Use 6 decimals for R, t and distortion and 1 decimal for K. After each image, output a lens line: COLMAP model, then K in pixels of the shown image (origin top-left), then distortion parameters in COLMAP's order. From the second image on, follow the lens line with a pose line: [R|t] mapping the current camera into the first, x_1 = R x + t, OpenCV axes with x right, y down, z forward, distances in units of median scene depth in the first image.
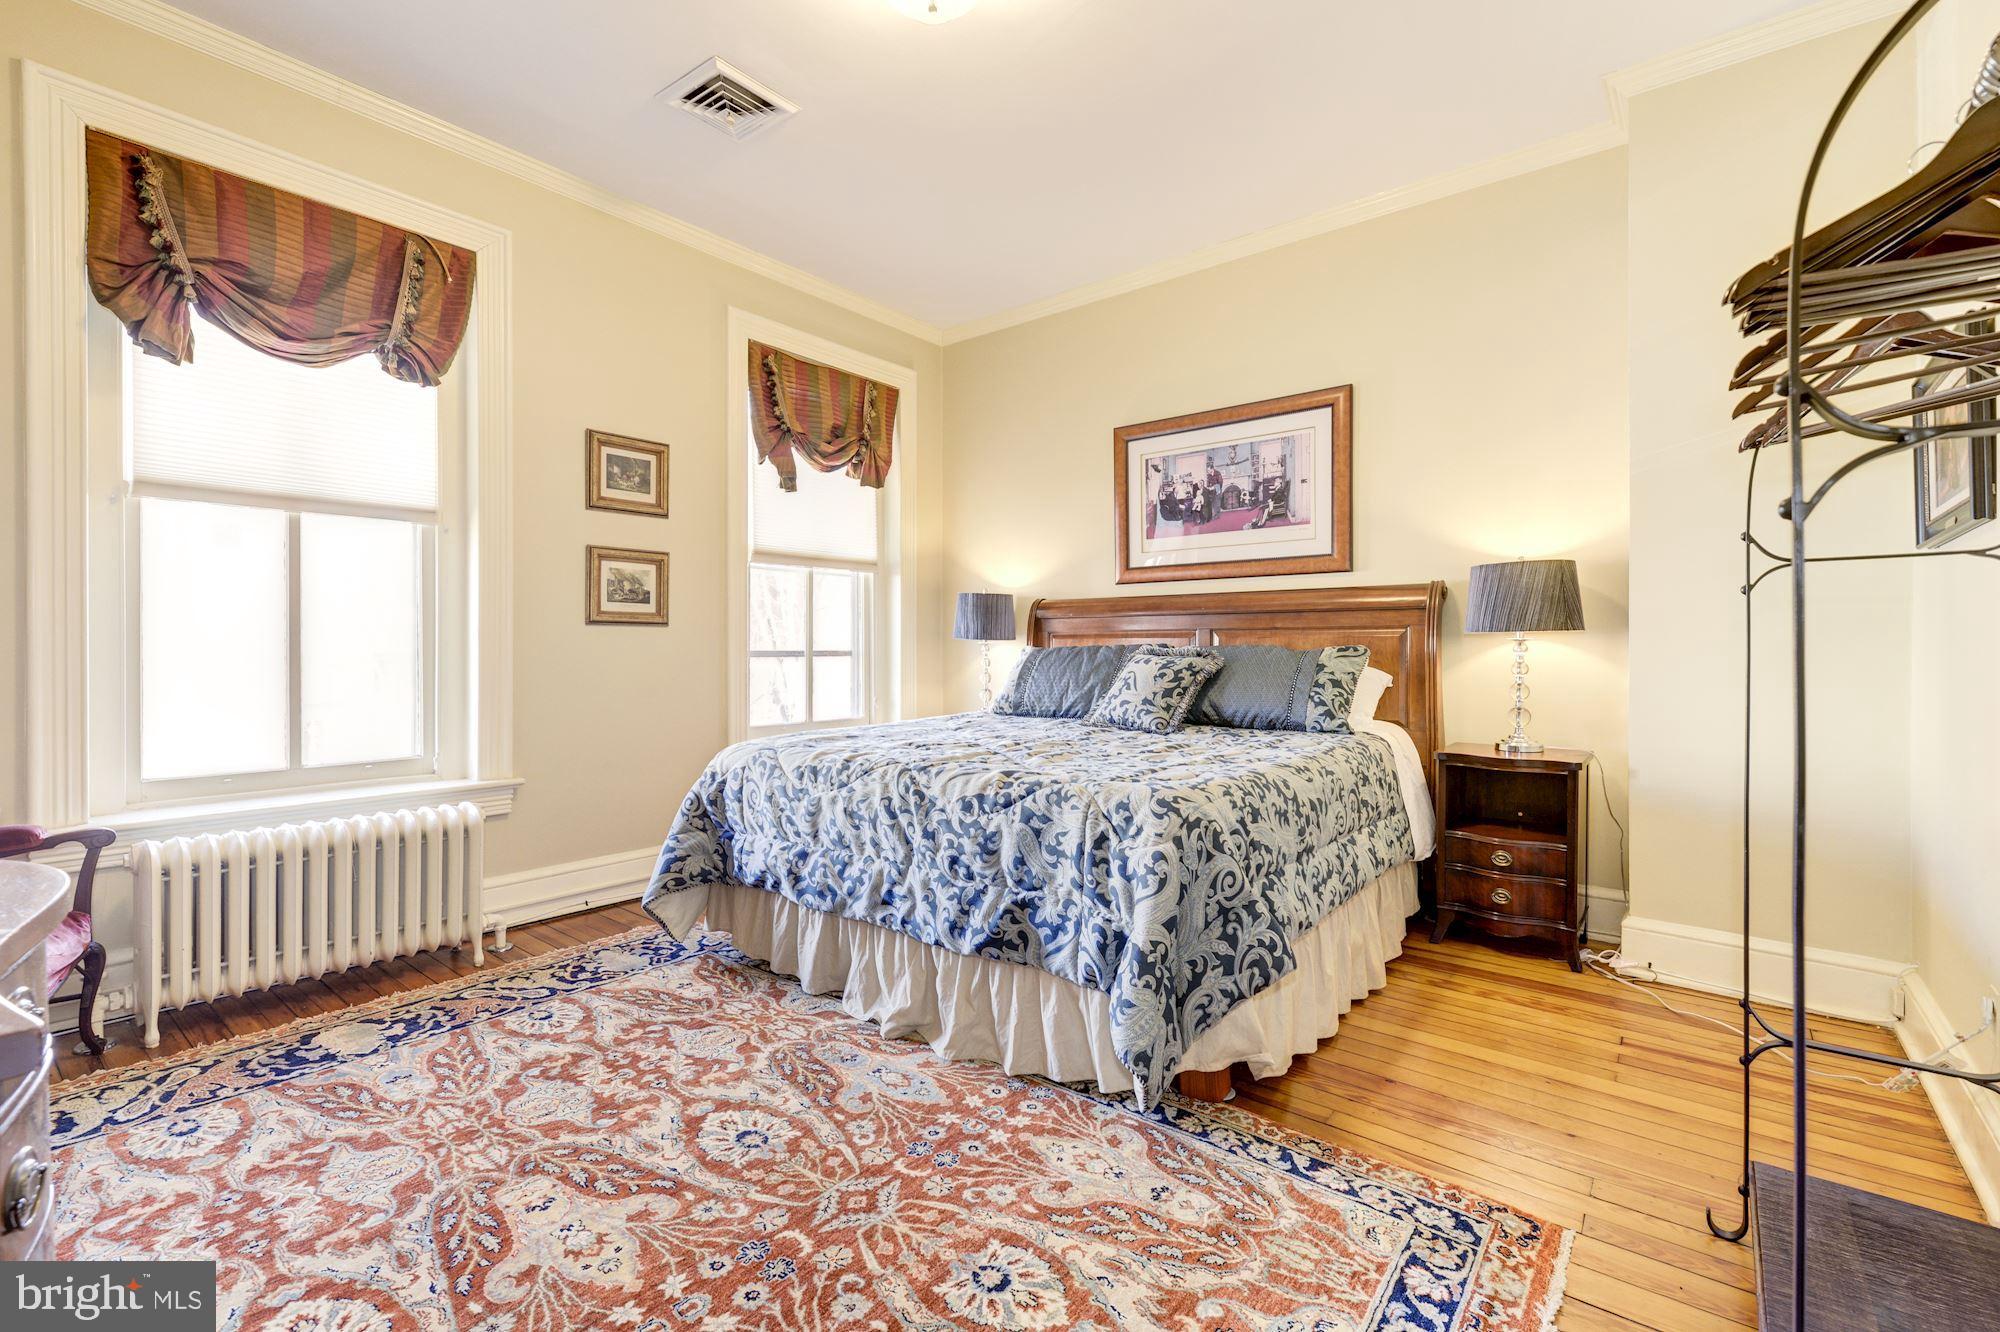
lens RADIAL K [[862.9, 0, 996.0], [0, 862.9, 649.6], [0, 0, 1]] dist [0.007531, -0.004077]
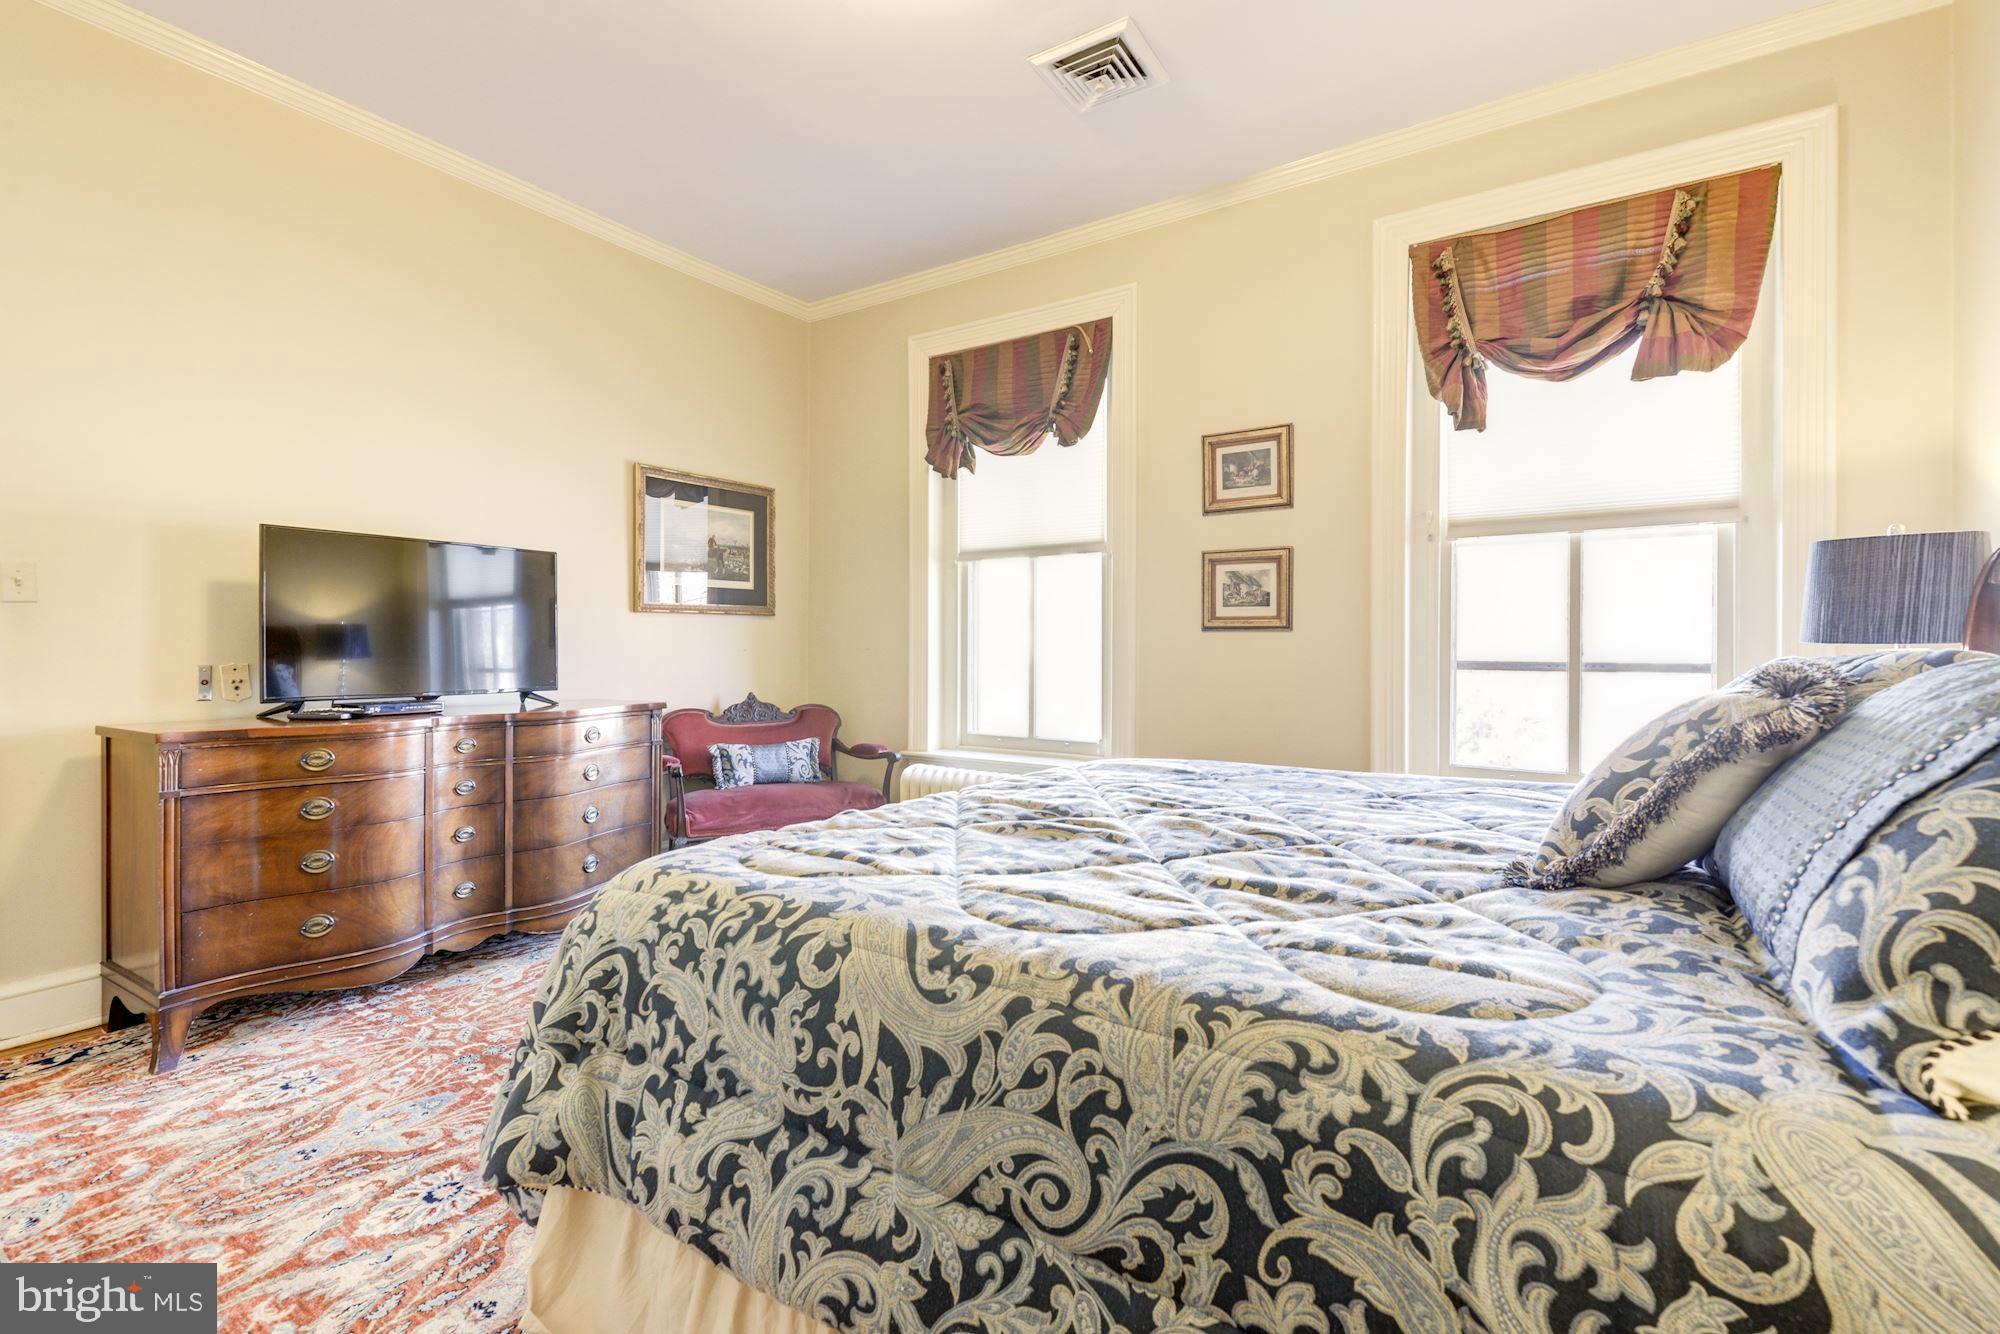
lens RADIAL K [[862.9, 0, 995.8], [0, 862.9, 660.8], [0, 0, 1]] dist [0.007531, -0.004077]
pose [[0.109955, 0.010357, -0.993883, 0.491154], [-0.008230, 0.999921, 0.009510, -0.002089], [0.993902, 0.007134, 0.110032, 0.642601]]
